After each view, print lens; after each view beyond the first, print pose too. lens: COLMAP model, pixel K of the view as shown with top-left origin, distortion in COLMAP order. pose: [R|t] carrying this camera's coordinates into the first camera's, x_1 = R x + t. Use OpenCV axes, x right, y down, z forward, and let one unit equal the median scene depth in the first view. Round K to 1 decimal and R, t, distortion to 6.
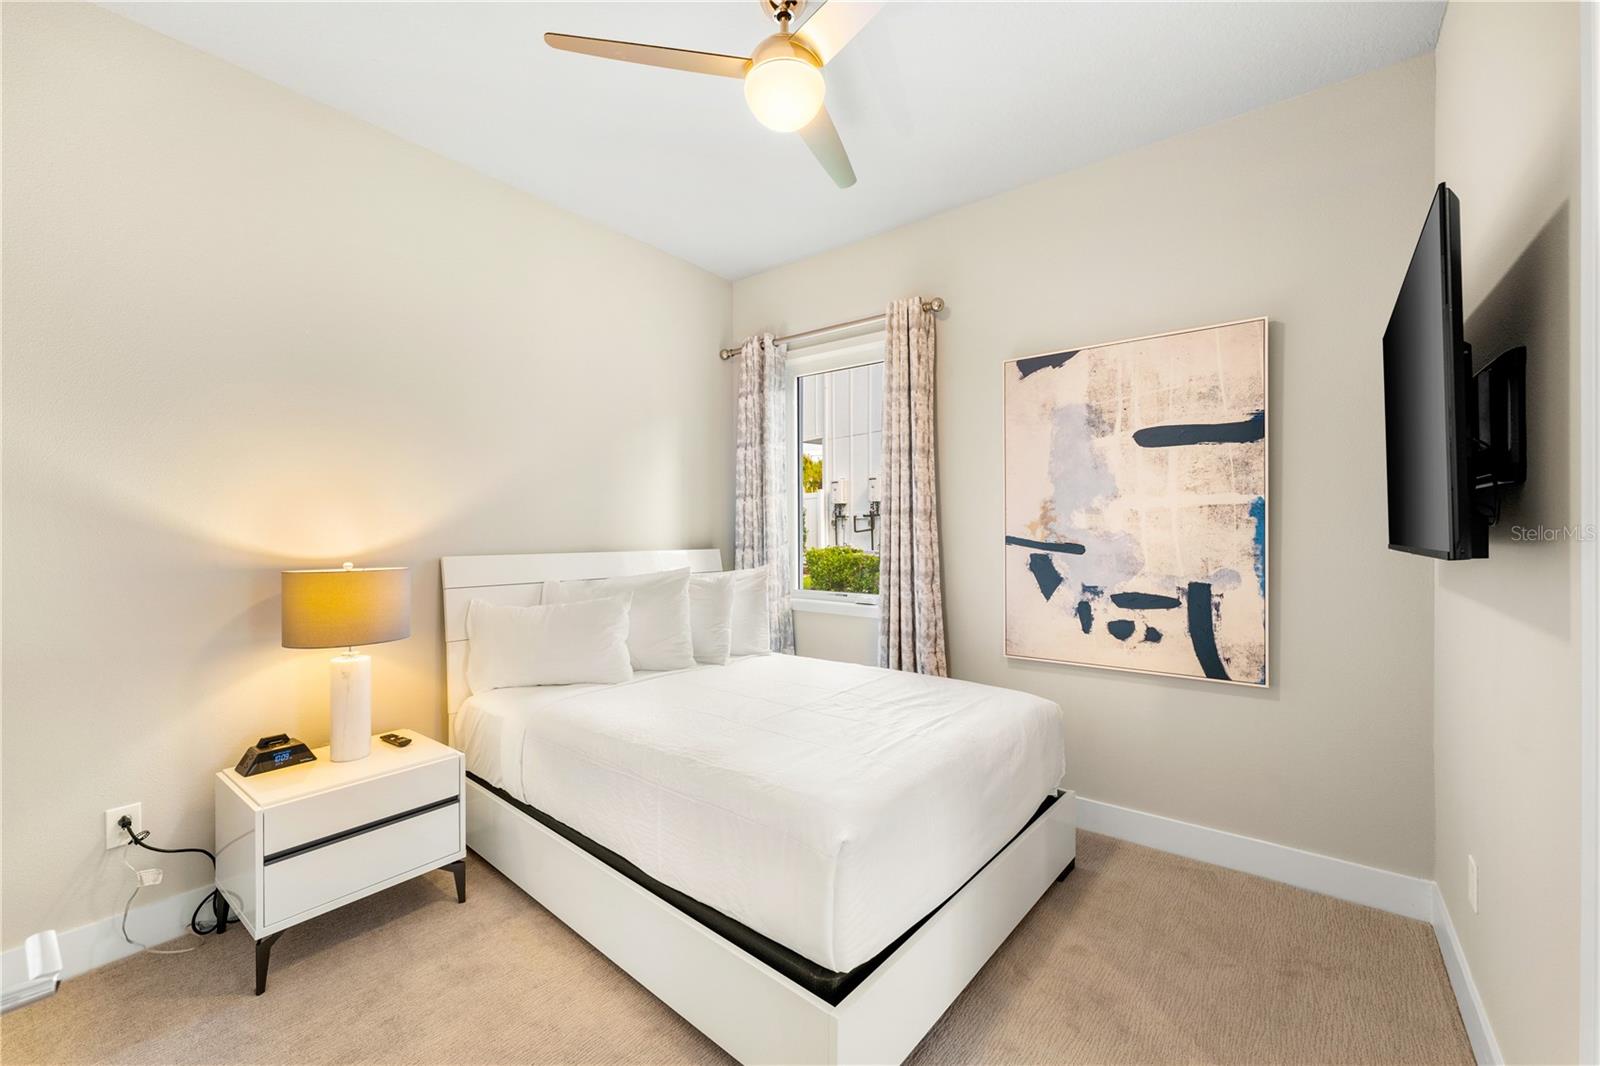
lens RADIAL K [[643.5, 0, 799.7], [0, 643.5, 529.5], [0, 0, 1]] dist [0.006093, -0.001020]
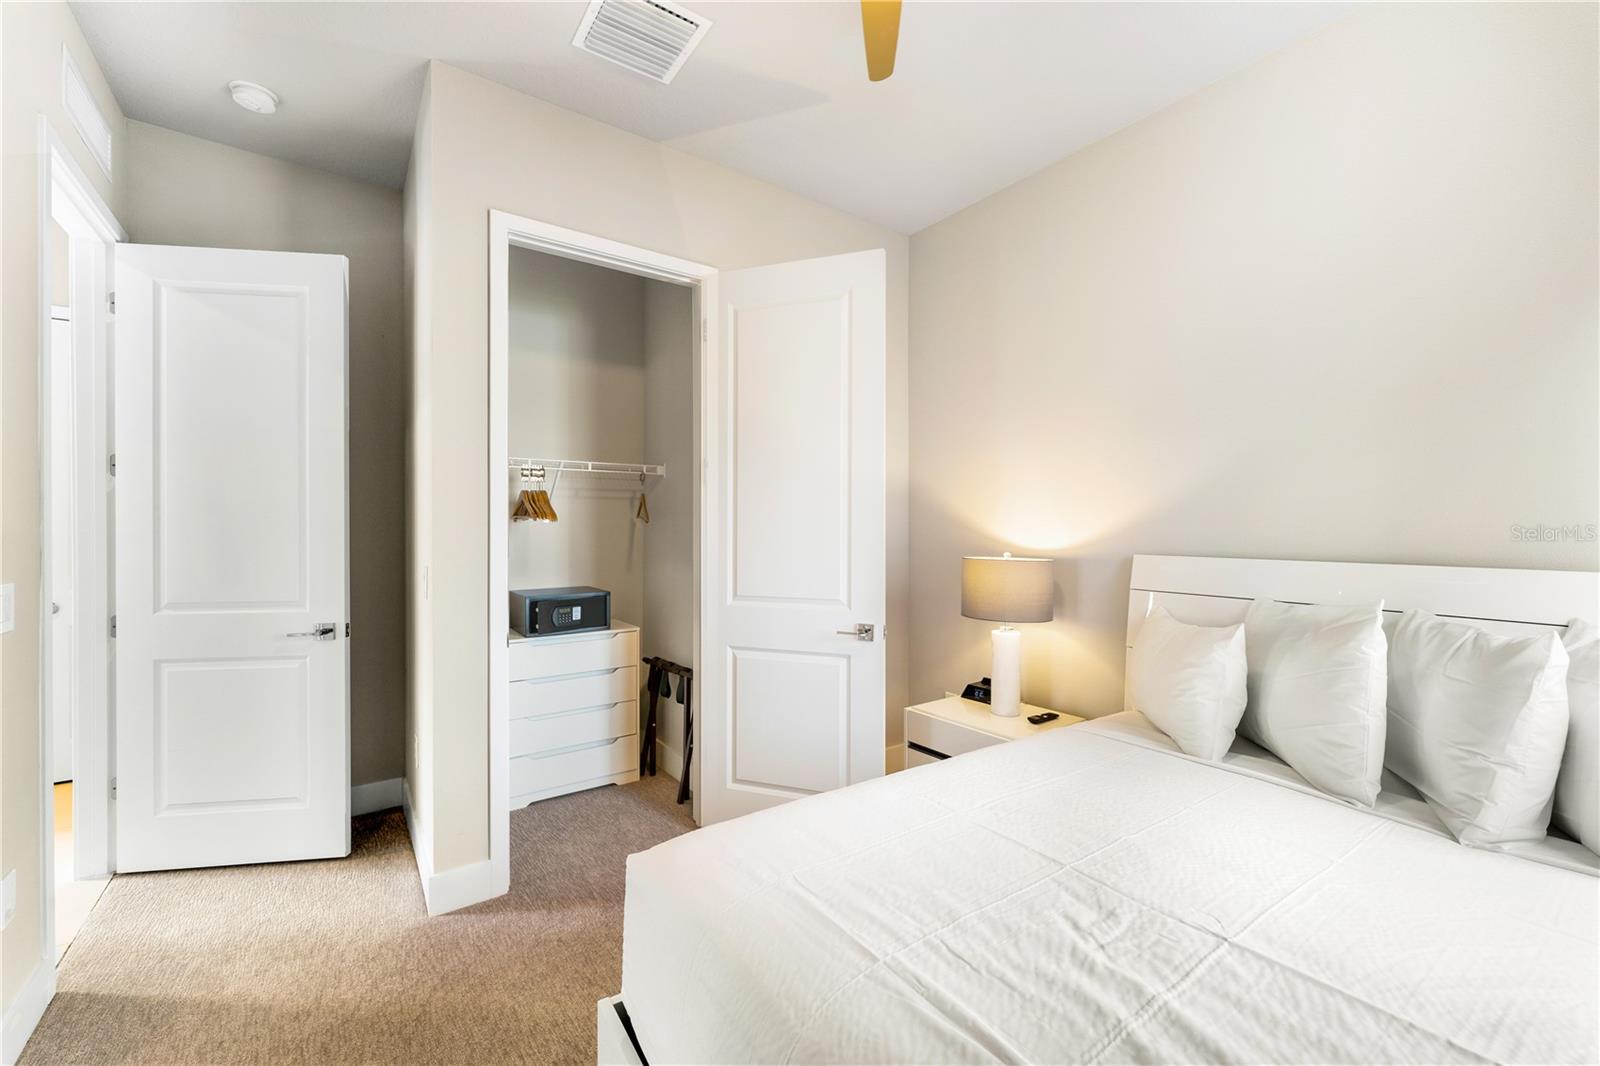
lens RADIAL K [[643.5, 0, 799.7], [0, 643.5, 529.7], [0, 0, 1]] dist [0.006093, -0.001020]
pose [[-0.272318, 0.004526, -0.962197, 0.599811], [-0.001705, 0.999985, 0.005187, 0.001834], [0.962206, 0.003053, -0.272306, 0.998680]]
